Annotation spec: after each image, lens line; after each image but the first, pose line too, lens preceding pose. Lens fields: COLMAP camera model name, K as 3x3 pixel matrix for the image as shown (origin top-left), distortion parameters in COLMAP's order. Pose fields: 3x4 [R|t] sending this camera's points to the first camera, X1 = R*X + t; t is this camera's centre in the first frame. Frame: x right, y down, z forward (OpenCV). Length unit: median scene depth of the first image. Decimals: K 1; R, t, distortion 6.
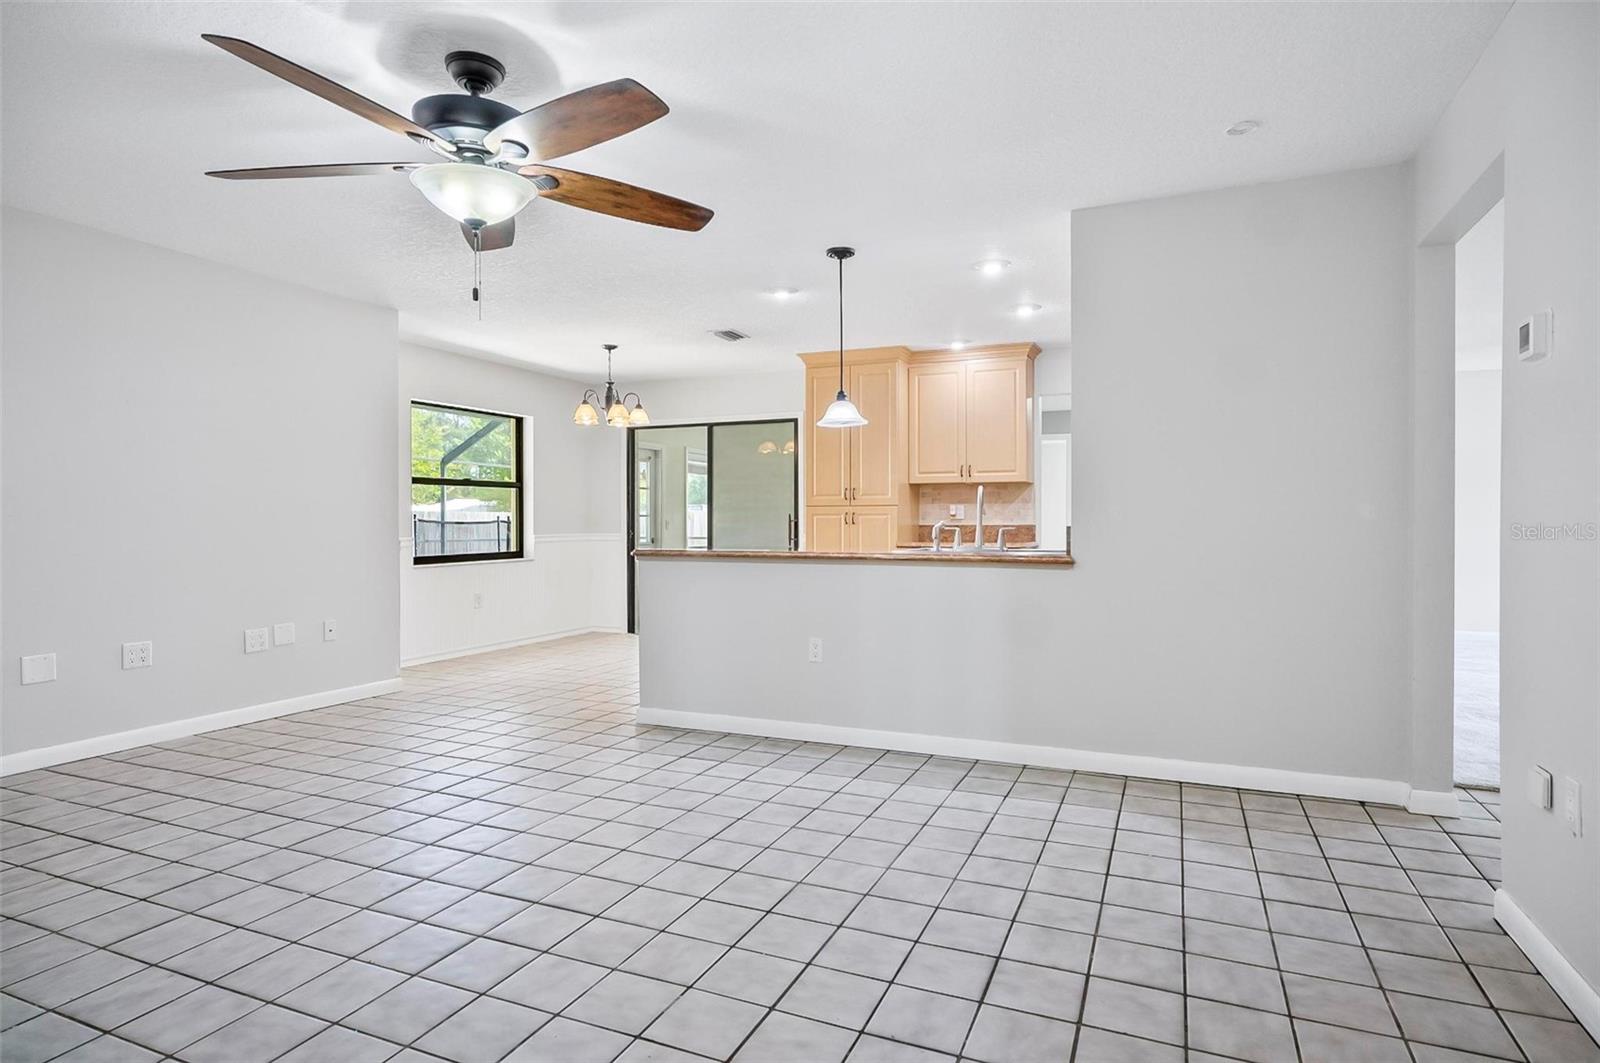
lens RADIAL K [[856.4, 0, 807.0], [0, 856.4, 527.7], [0, 0, 1]] dist [0.000965, 0.000540]
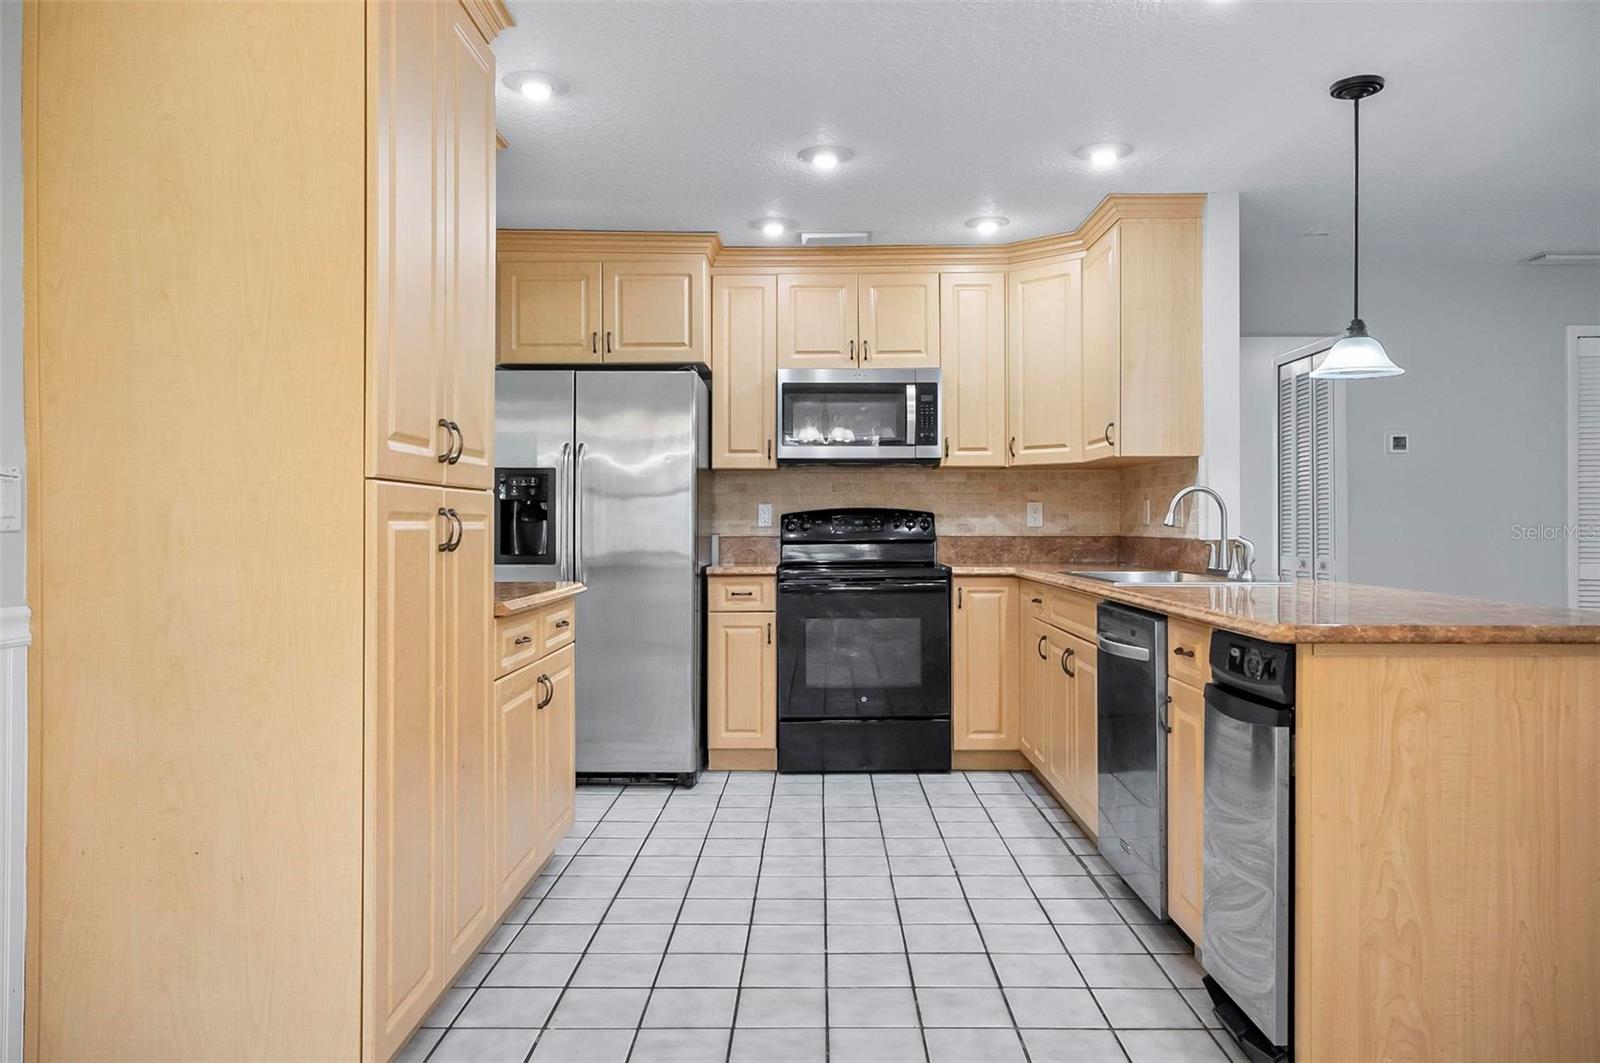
lens RADIAL K [[1099.6, 0, 805.1], [0, 1099.6, 519.1], [0, 0, 1]] dist [0.002236, 0.001777]
pose [[-0.381853, 0.004185, 0.924214, -0.327166], [0.006896, 0.999975, -0.001679, -0.013439], [-0.924197, 0.005732, -0.381872, 1.038262]]
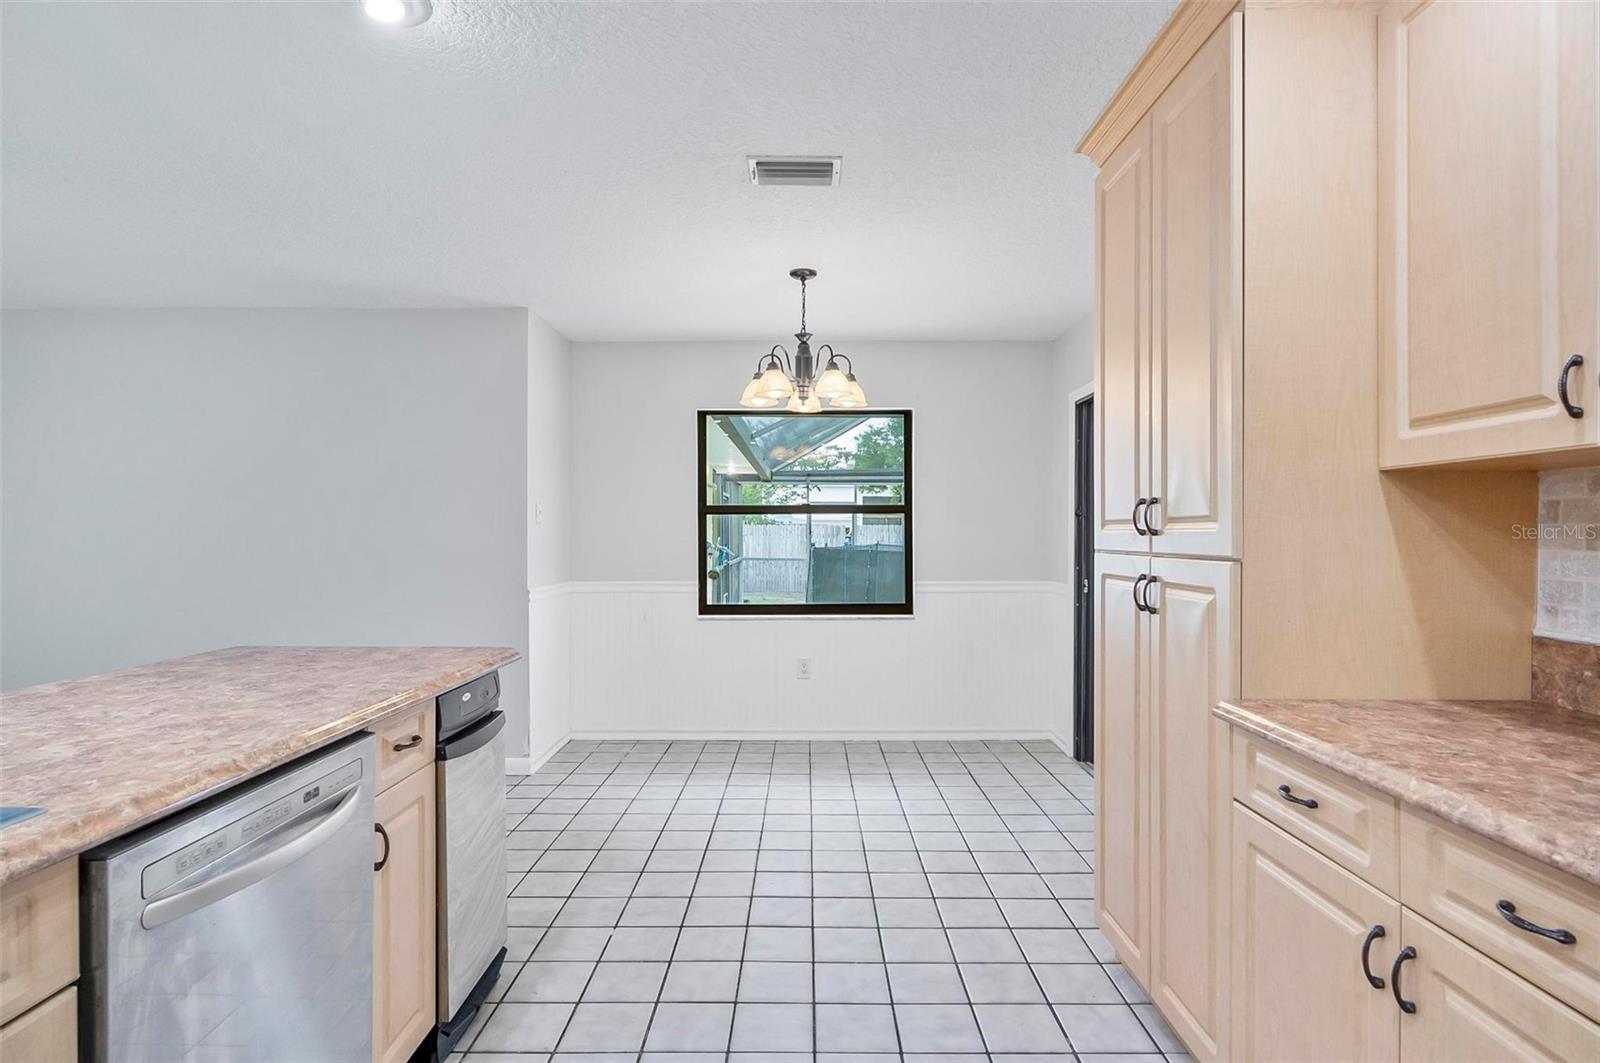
lens RADIAL K [[816.0, 0, 806.1], [0, 816.0, 536.0], [0, 0, 1]] dist [0.000711, -0.000481]
pose [[0.392202, 0.003868, -0.919871, 0.281722], [-0.007341, 0.999972, 0.001074, -0.032159], [0.919850, 0.006332, 0.392220, 0.771657]]
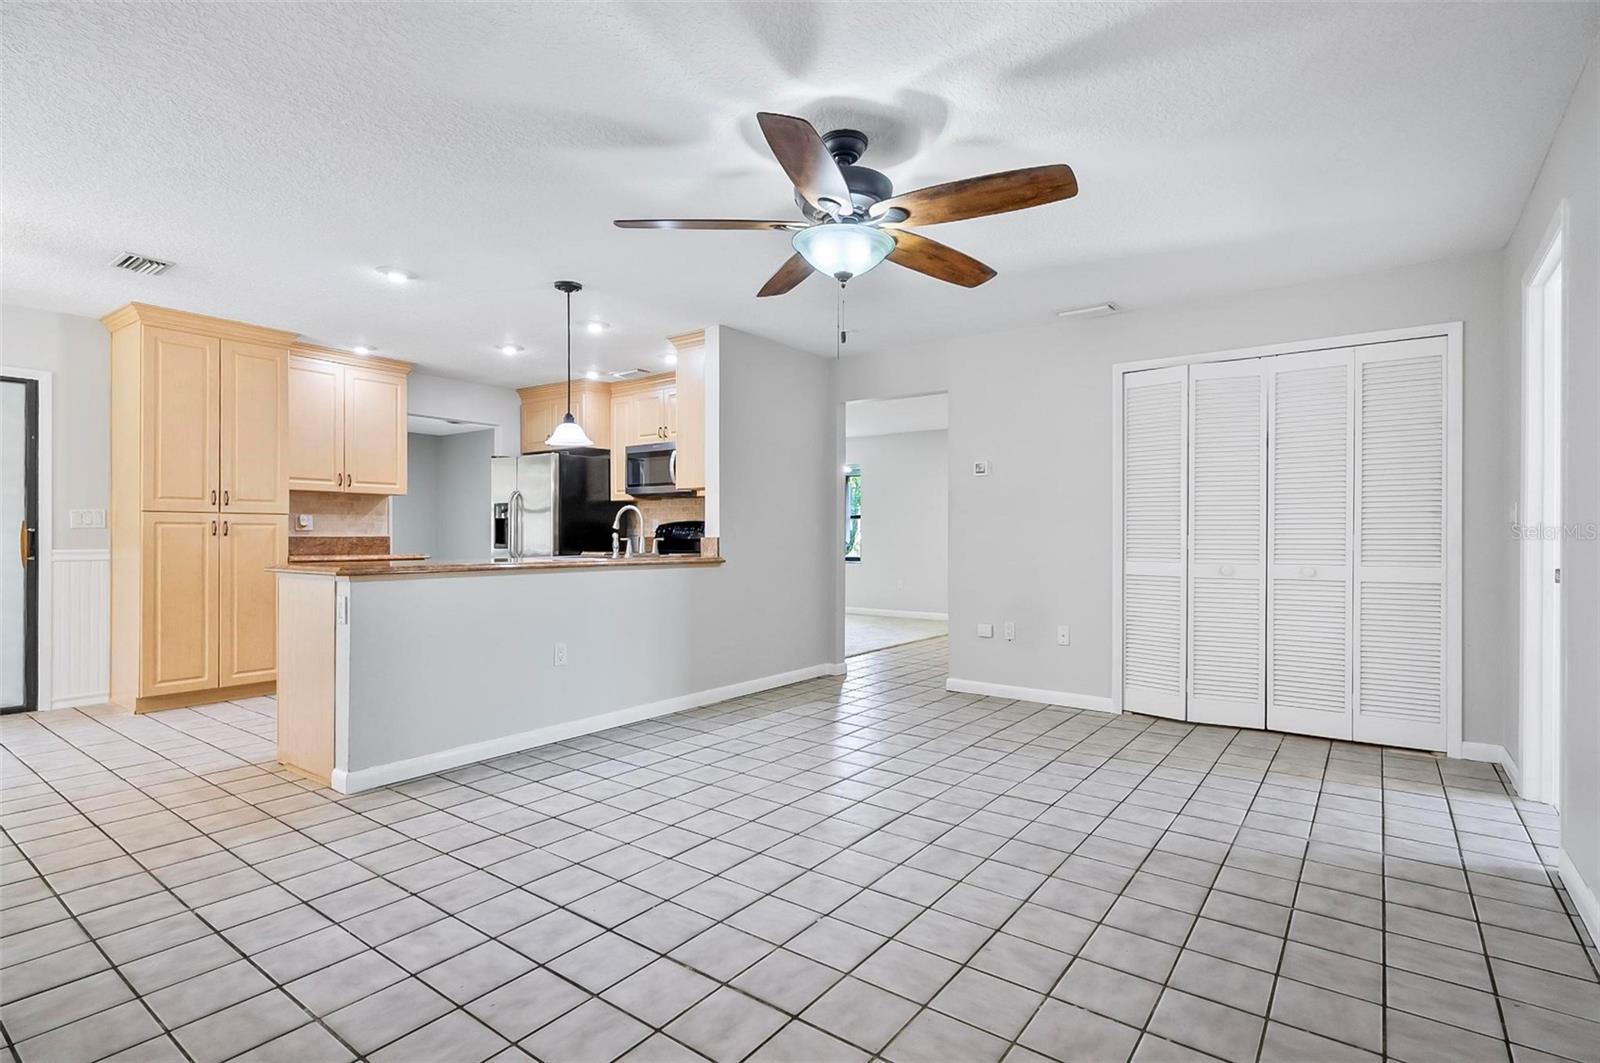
lens RADIAL K [[770.8, 0, 805.5], [0, 770.8, 536.3], [0, 0, 1]] dist [0.000597, 0.000108]
pose [[0.230705, 0.001241, 0.973023, -0.530890], [0.003939, 0.999990, -0.002209, 0.000290], [-0.973016, 0.004343, 0.230698, 0.302878]]
